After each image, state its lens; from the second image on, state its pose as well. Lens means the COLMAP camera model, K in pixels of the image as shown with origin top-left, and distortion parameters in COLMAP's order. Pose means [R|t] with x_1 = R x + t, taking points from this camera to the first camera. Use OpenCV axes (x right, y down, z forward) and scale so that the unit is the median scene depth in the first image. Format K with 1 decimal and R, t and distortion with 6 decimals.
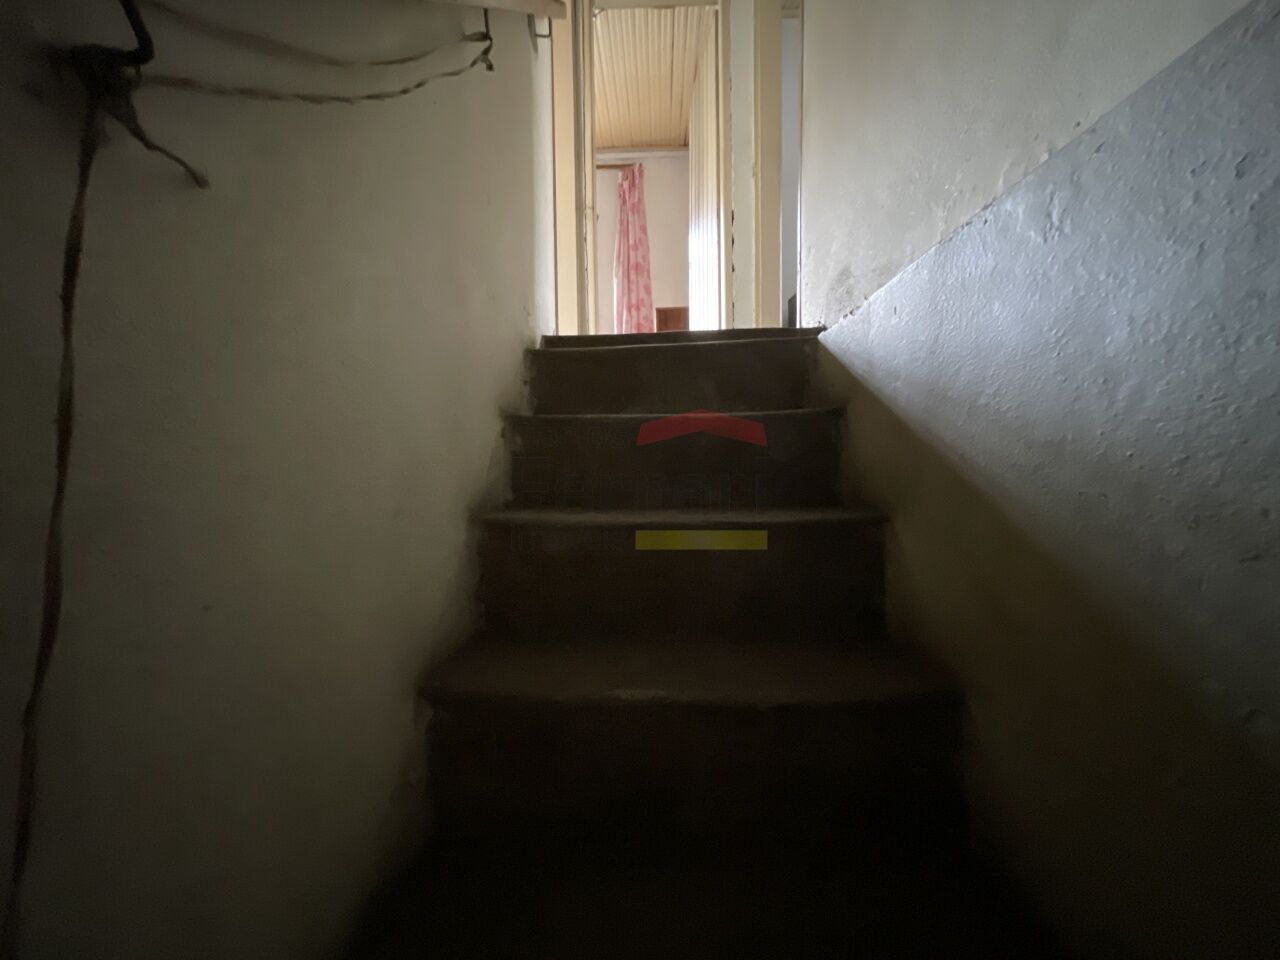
lens RADIAL K [[516.3, 0, 639.8], [0, 516.3, 483.9], [0, 0, 1]] dist [-0.006414, -0.000164]
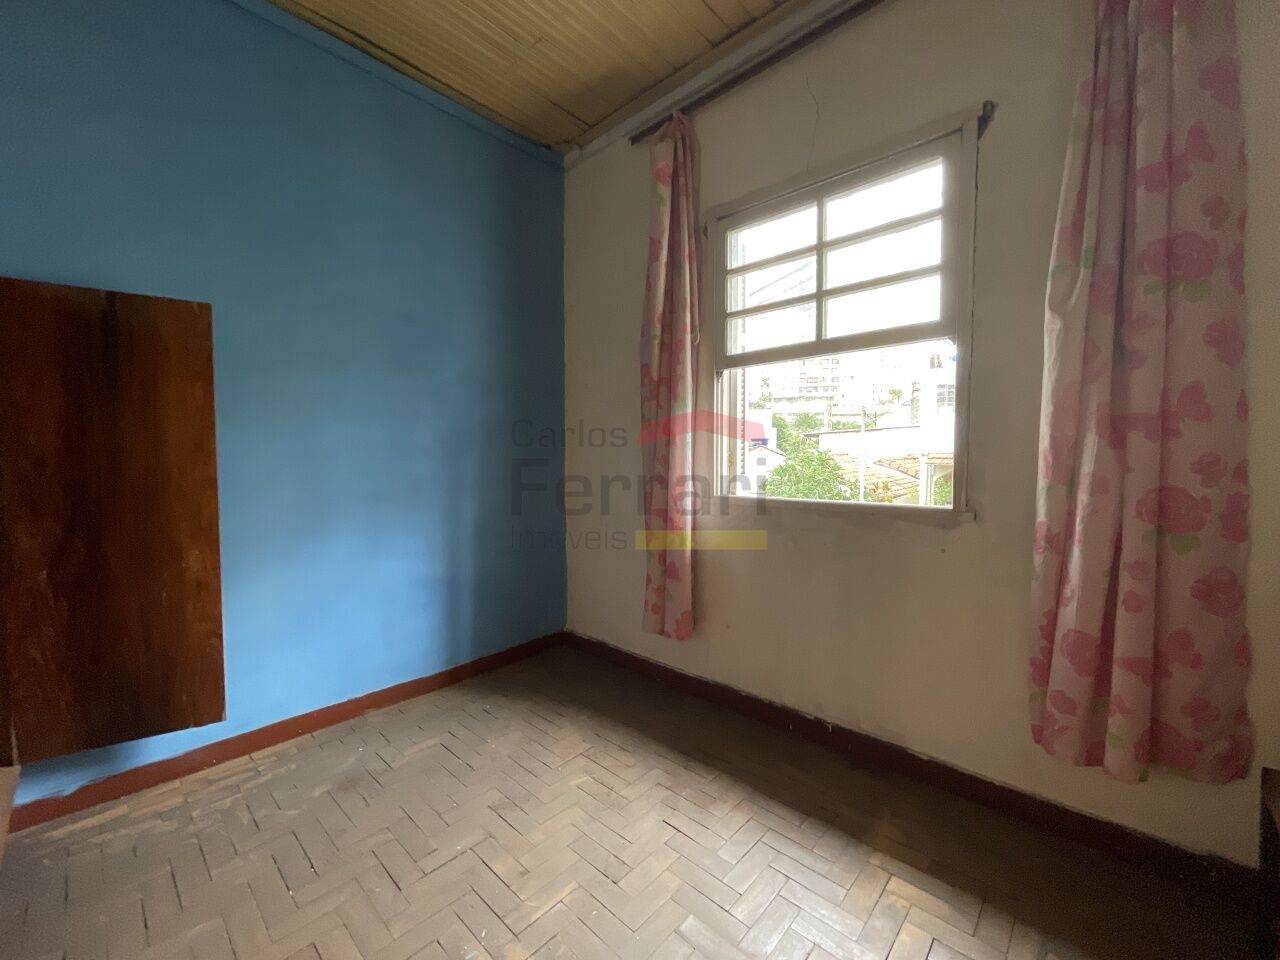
lens RADIAL K [[516.3, 0, 632.8], [0, 516.3, 482.8], [0, 0, 1]] dist [-0.006414, -0.000164]
pose [[0.743527, 0.053178, -0.666588, -0.027437], [-0.015316, 0.997926, 0.062527, -0.325420], [0.668531, -0.036281, 0.742799, 0.650697]]
